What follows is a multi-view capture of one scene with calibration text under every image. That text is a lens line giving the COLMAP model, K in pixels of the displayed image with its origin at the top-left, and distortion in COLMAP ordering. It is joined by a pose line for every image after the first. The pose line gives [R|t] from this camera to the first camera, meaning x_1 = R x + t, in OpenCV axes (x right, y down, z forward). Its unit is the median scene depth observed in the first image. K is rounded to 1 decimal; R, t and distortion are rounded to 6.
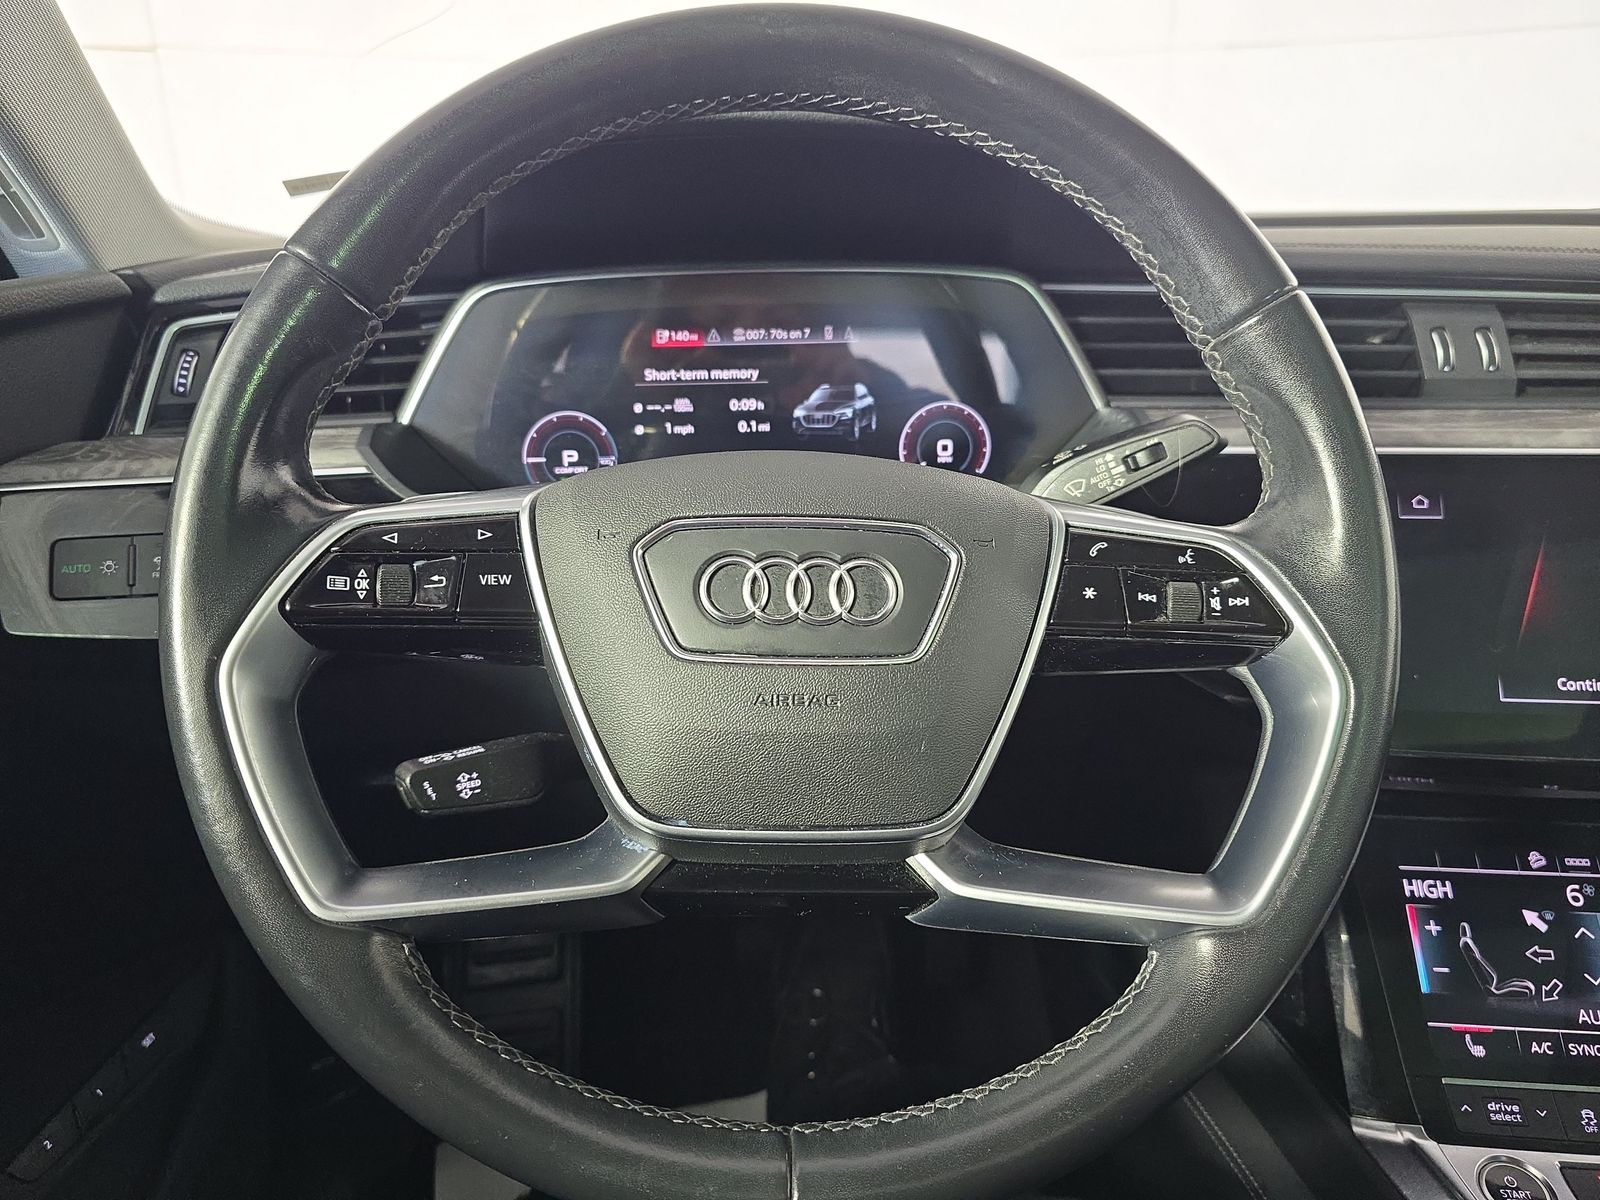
lens RADIAL K [[1110.6, 0, 800.0], [0, 1110.6, 600.0], [0, 0, 1]] dist [0.010923, -0.017675]
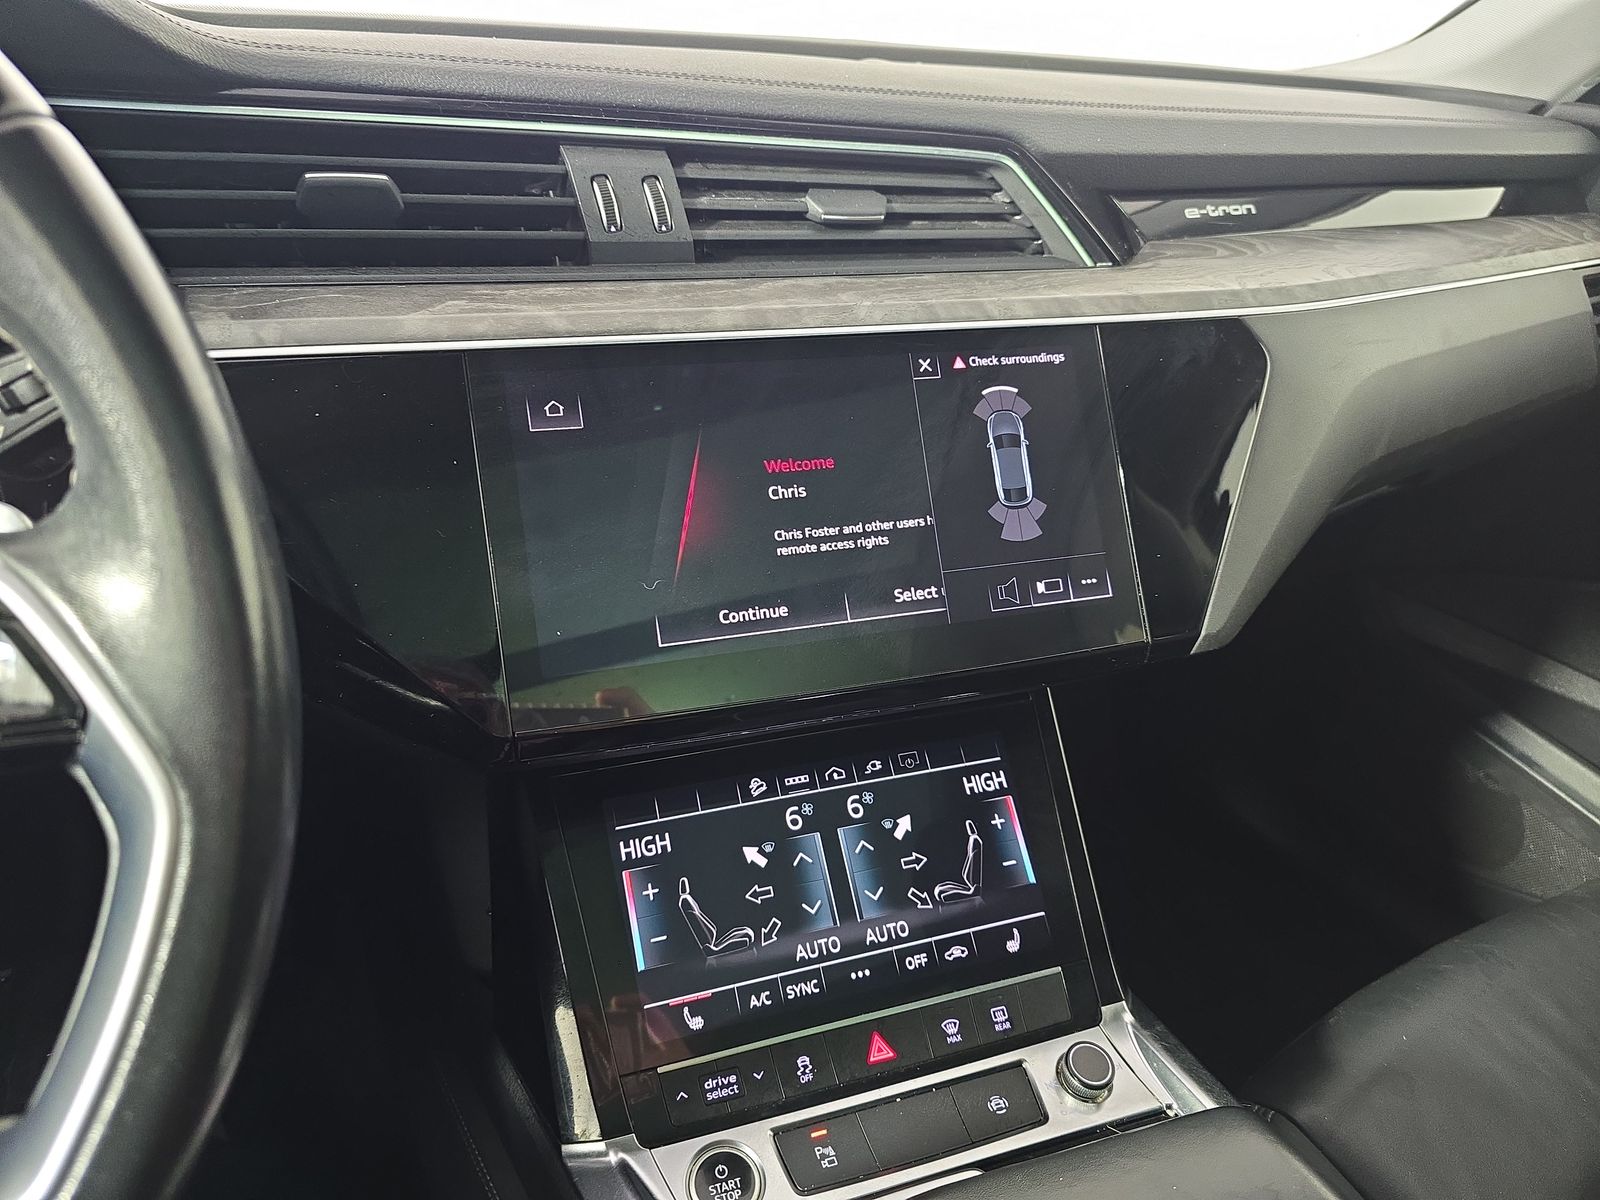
lens RADIAL K [[1068.3, 0, 800.0], [0, 1068.3, 600.0], [0, 0, 1]] dist [0.031975, 0.000155]
pose [[0.900993, -0.151809, 0.406405, 0.370972], [0.090668, 0.981982, 0.165800, -0.062547], [-0.424253, -0.112537, 0.898524, 0.216897]]
